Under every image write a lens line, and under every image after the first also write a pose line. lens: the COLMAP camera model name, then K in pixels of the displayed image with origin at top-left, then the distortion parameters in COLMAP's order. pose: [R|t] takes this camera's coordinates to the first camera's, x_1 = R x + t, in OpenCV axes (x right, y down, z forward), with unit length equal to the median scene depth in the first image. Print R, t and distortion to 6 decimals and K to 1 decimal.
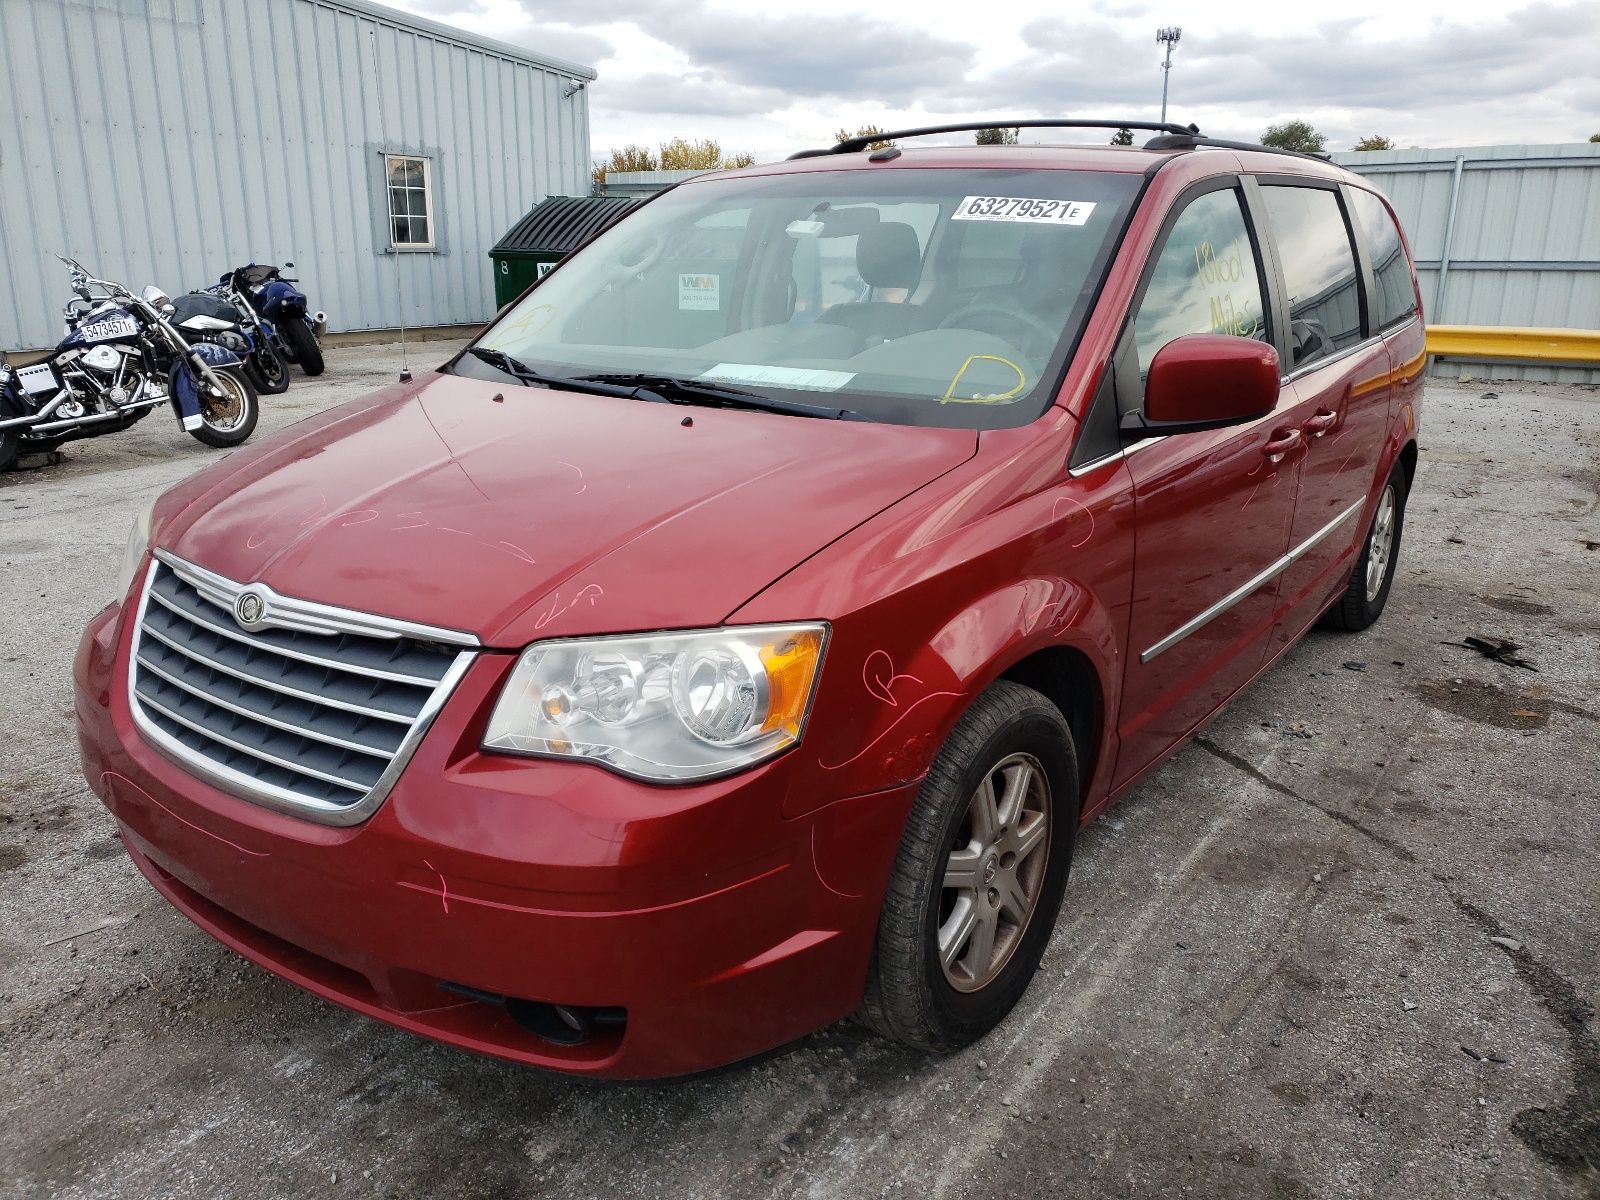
lens RADIAL K [[1268.4, 0, 796.9], [0, 1268.4, 598.8], [0, 0, 1]] dist [0.044925, 0.001639]
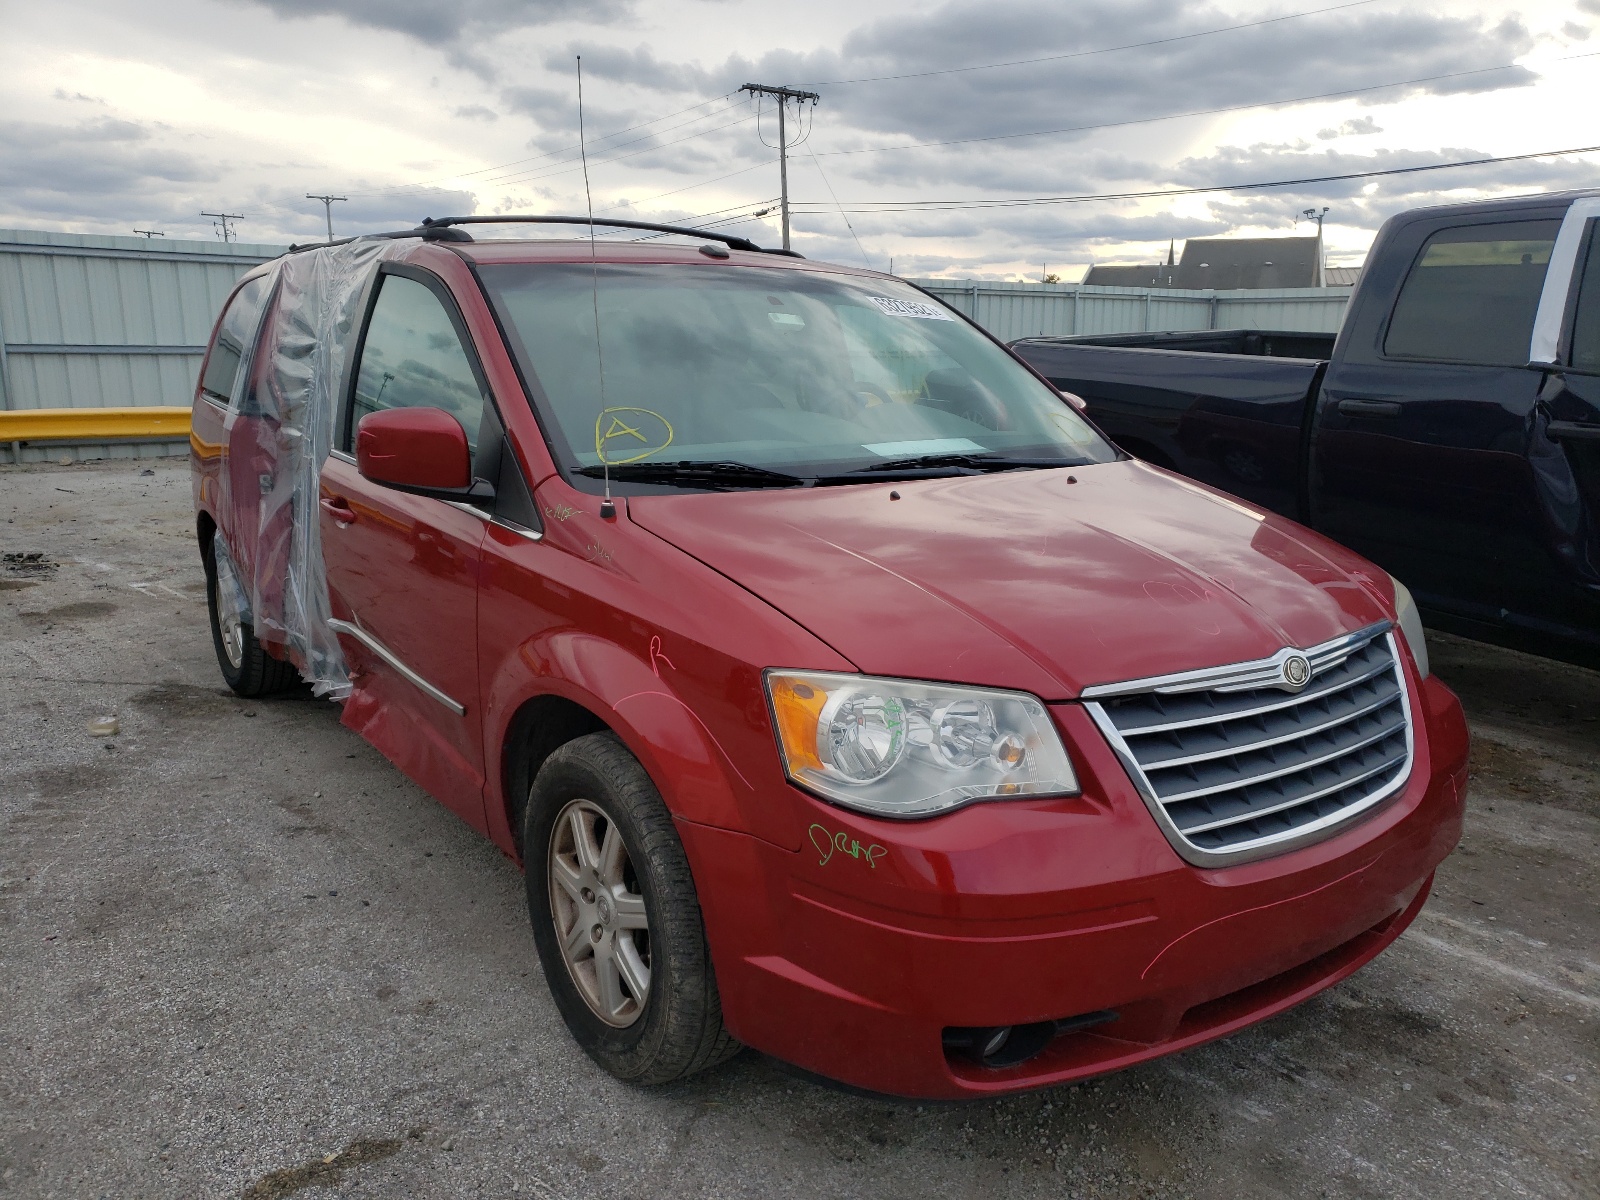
lens RADIAL K [[1268.4, 0, 796.9], [0, 1268.4, 598.8], [0, 0, 1]] dist [0.044925, 0.001639]
pose [[0.280884, -0.197830, 0.939131, -1.208949], [0.252991, 0.959178, 0.126386, -0.229680], [-0.925797, 0.202092, 0.319467, 0.799010]]
